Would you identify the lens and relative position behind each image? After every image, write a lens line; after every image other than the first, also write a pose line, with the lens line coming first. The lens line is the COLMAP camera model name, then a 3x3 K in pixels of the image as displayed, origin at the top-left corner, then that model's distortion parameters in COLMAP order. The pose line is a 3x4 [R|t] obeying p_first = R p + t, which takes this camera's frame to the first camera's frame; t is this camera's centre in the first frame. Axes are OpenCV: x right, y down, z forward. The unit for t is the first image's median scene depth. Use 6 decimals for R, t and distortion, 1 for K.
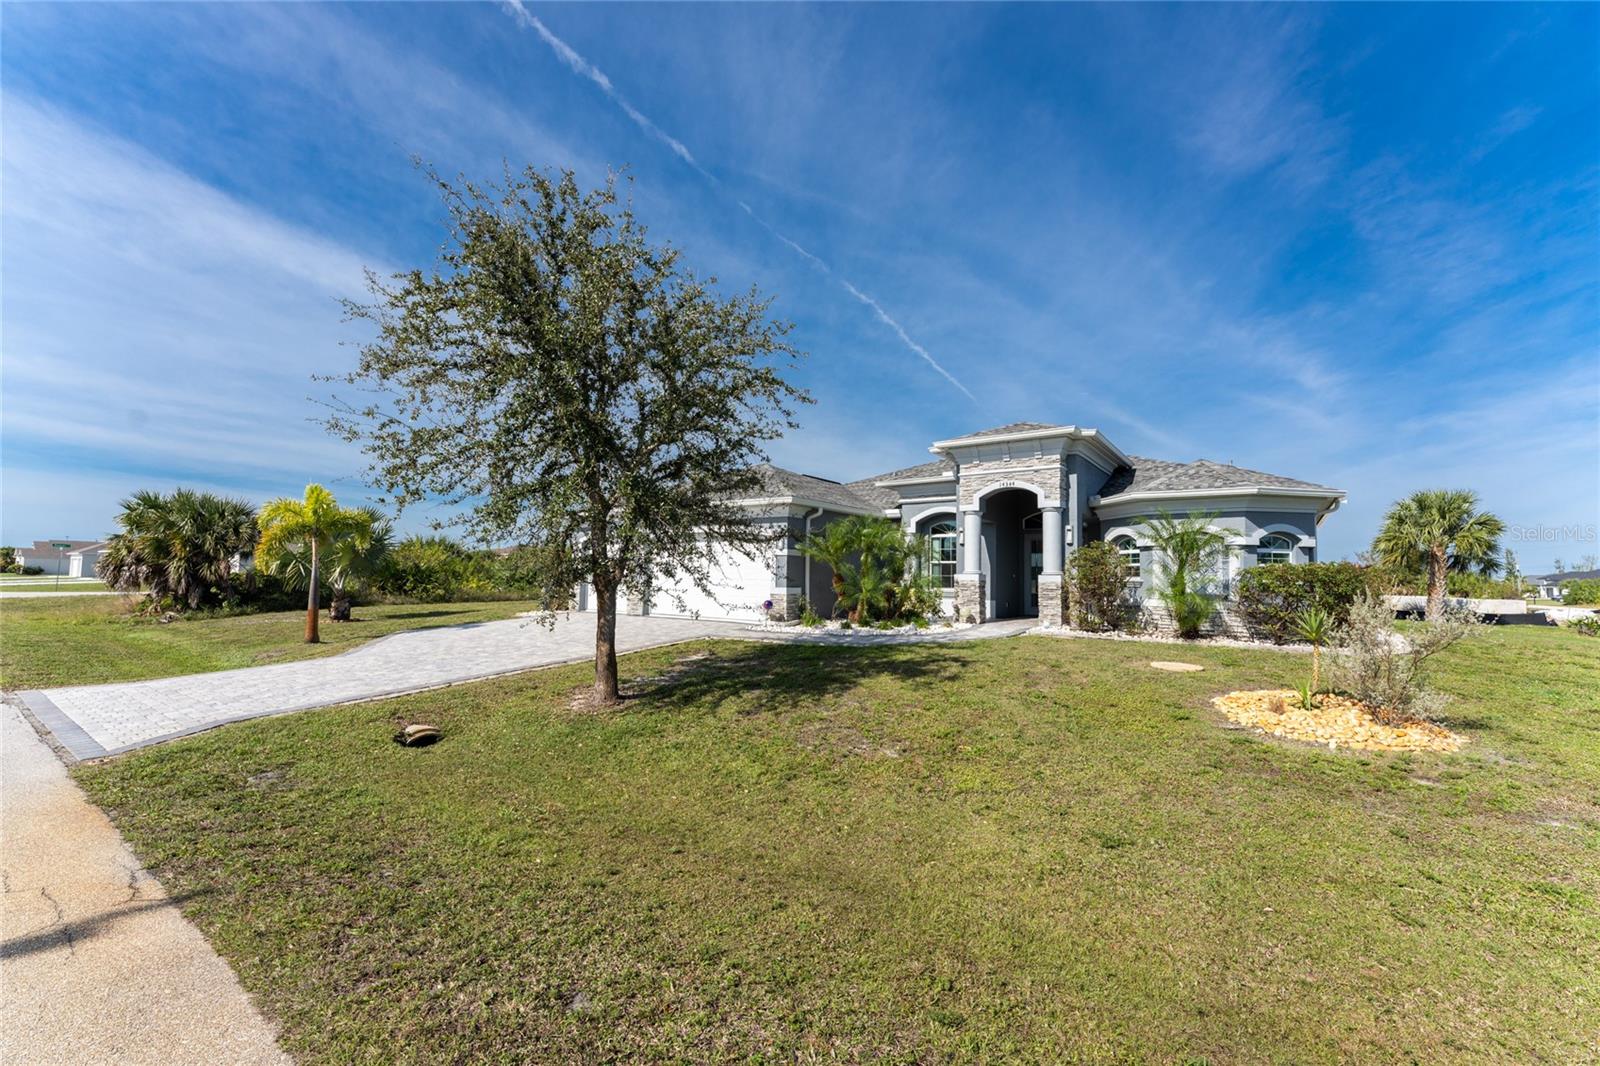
lens RADIAL K [[659.4, 0, 833.6], [0, 659.4, 533.3], [0, 0, 1]] dist [0.011159, 0.000010]
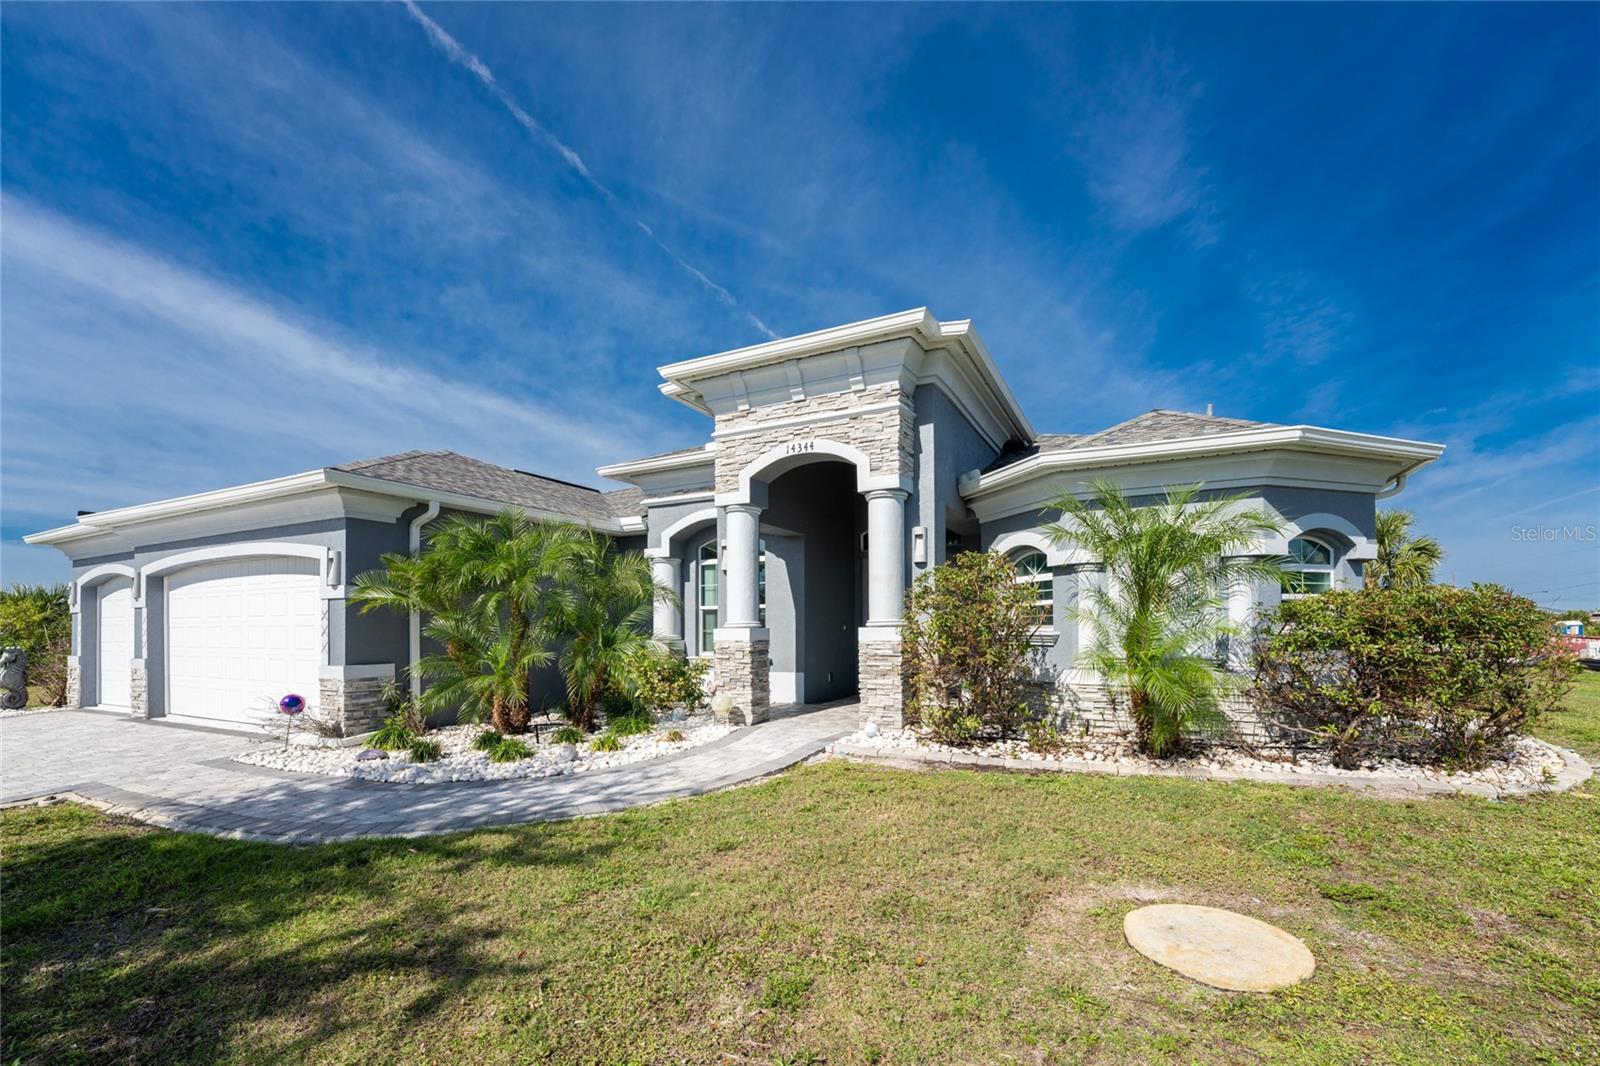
lens RADIAL K [[665.3, 0, 797.3], [0, 665.3, 624.8], [0, 0, 1]] dist [-0.000696, -0.000048]
pose [[0.994793, -0.024783, 0.098860, 0.212747], [0.018632, 0.997861, 0.062667, 0.028933], [-0.100201, -0.060499, 0.993126, 0.502870]]
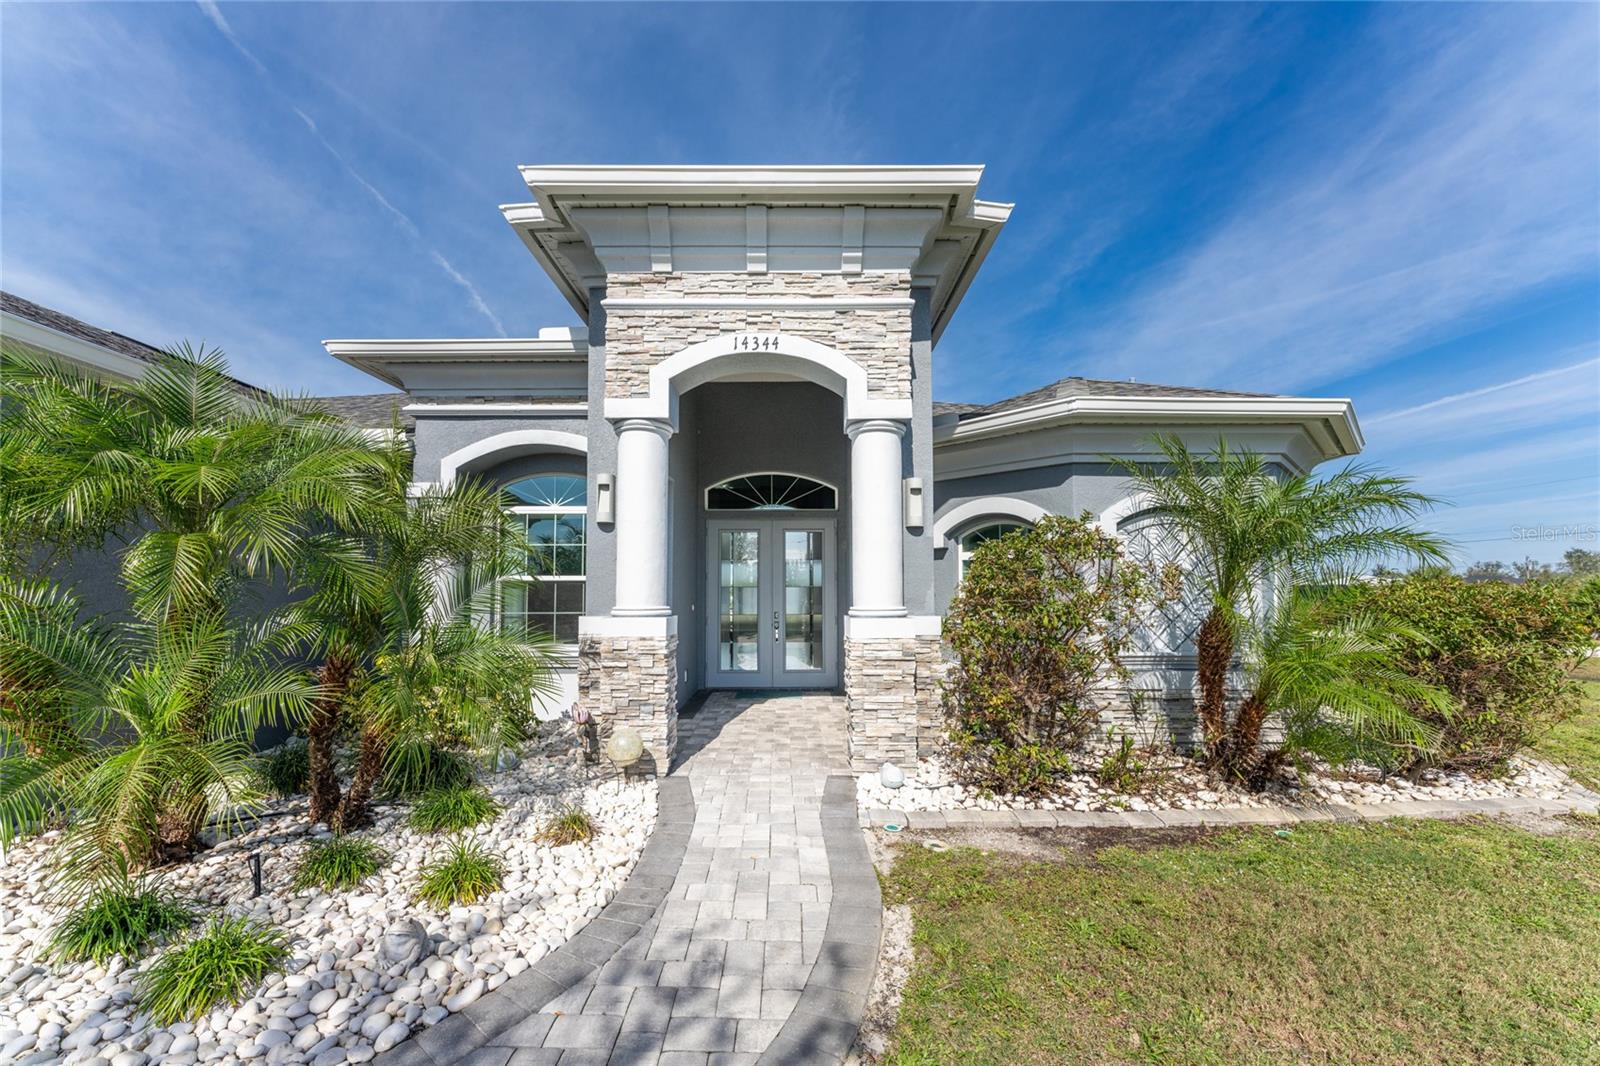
lens RADIAL K [[668.7, 0, 797.3], [0, 668.7, 565.7], [0, 0, 1]] dist [0.010990, 0.000078]
pose [[0.855746, 0.009358, 0.517312, 0.111045], [-0.022799, 0.999547, 0.019632, 0.030615], [-0.516894, -0.028594, 0.855572, 0.717438]]
